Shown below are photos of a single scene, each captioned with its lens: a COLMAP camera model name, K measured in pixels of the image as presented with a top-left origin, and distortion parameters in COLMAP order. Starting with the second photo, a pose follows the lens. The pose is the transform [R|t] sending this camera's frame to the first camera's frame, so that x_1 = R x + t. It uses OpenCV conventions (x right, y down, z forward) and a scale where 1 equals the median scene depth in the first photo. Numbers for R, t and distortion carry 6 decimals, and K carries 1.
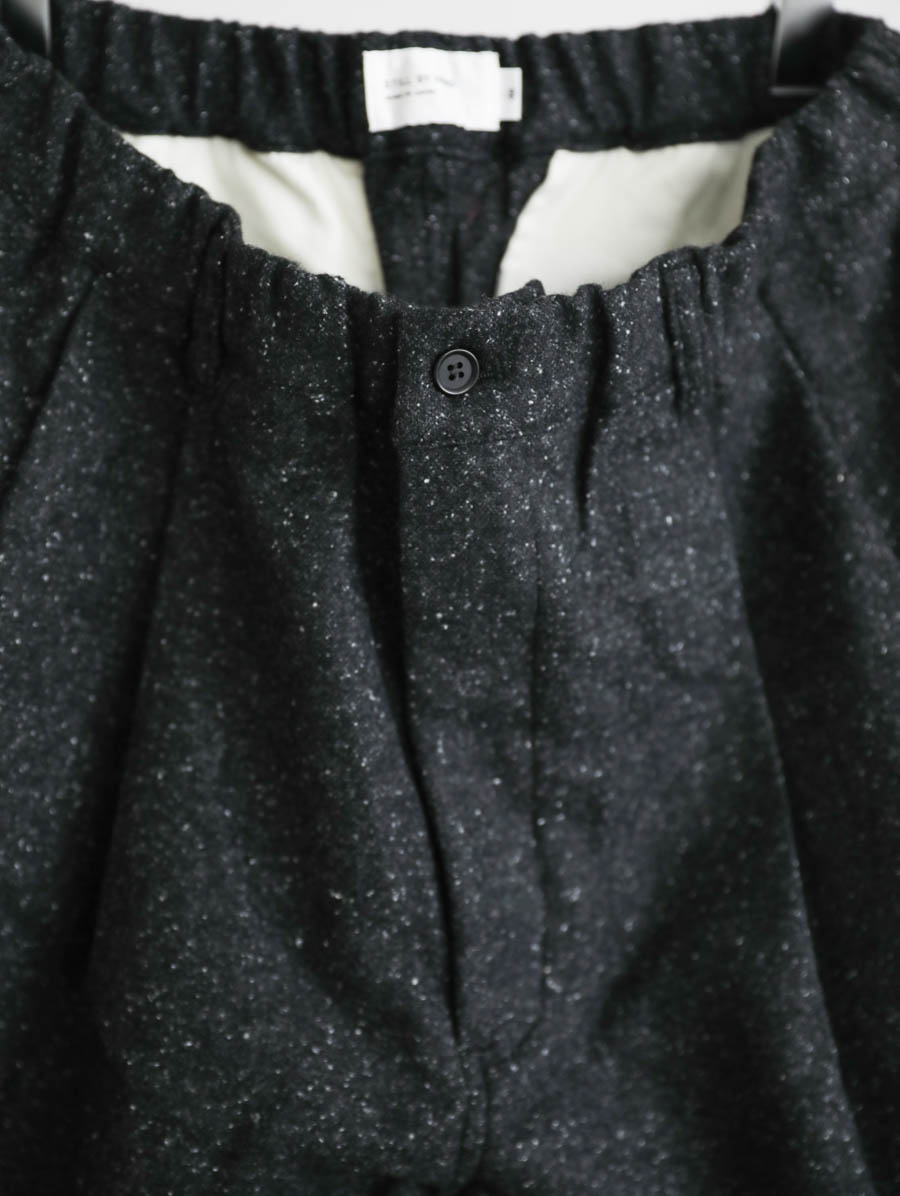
lens RADIAL K [[1692.7, 0, 418.6], [0, 1692.7, 651.5], [0, 0, 1]] dist [-0.015094, 0.049542]
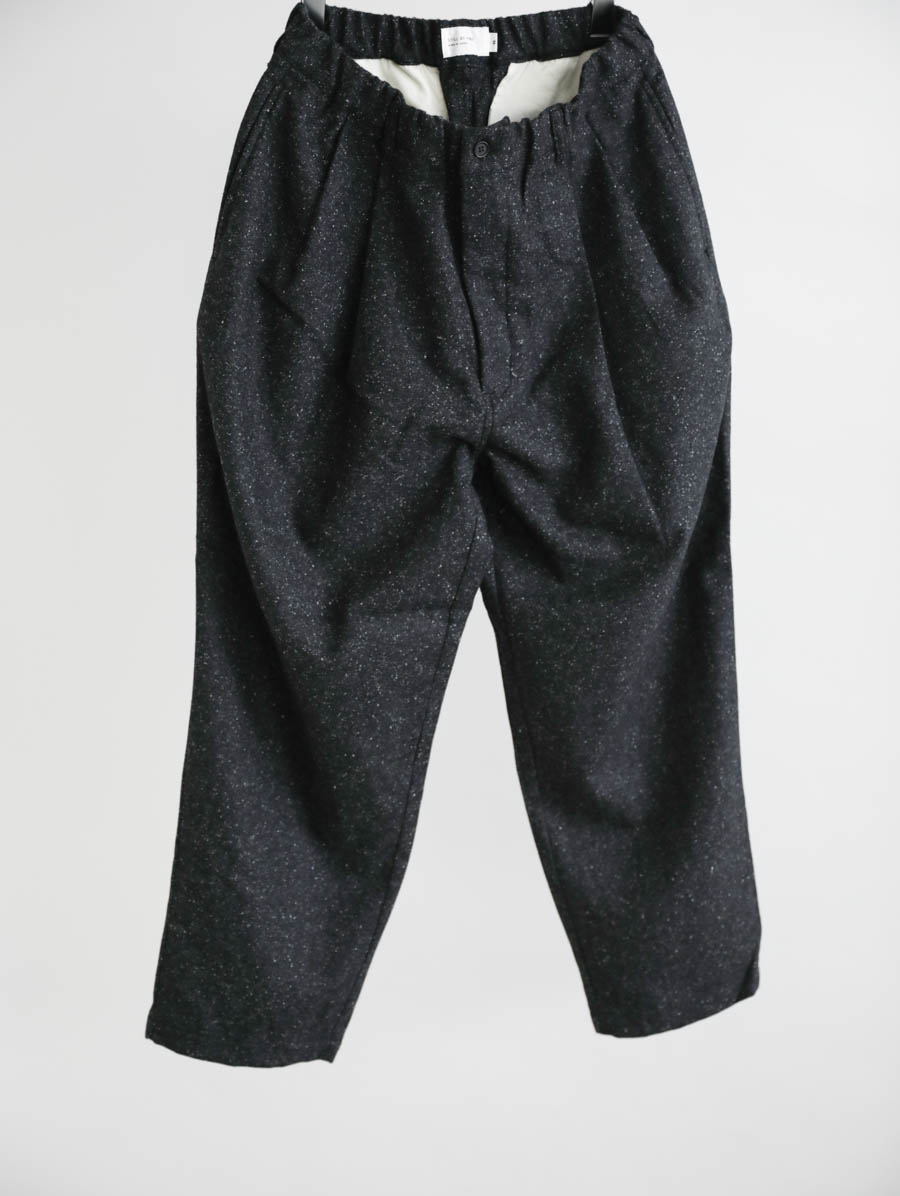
lens RADIAL K [[1692.7, 0, 418.6], [0, 1692.7, 651.5], [0, 0, 1]] dist [-0.015094, 0.049542]
pose [[0.997905, -0.029219, 0.057720, -0.256961], [0.021071, 0.990342, 0.137034, 0.269227], [-0.061166, -0.135530, 0.988883, -1.847803]]
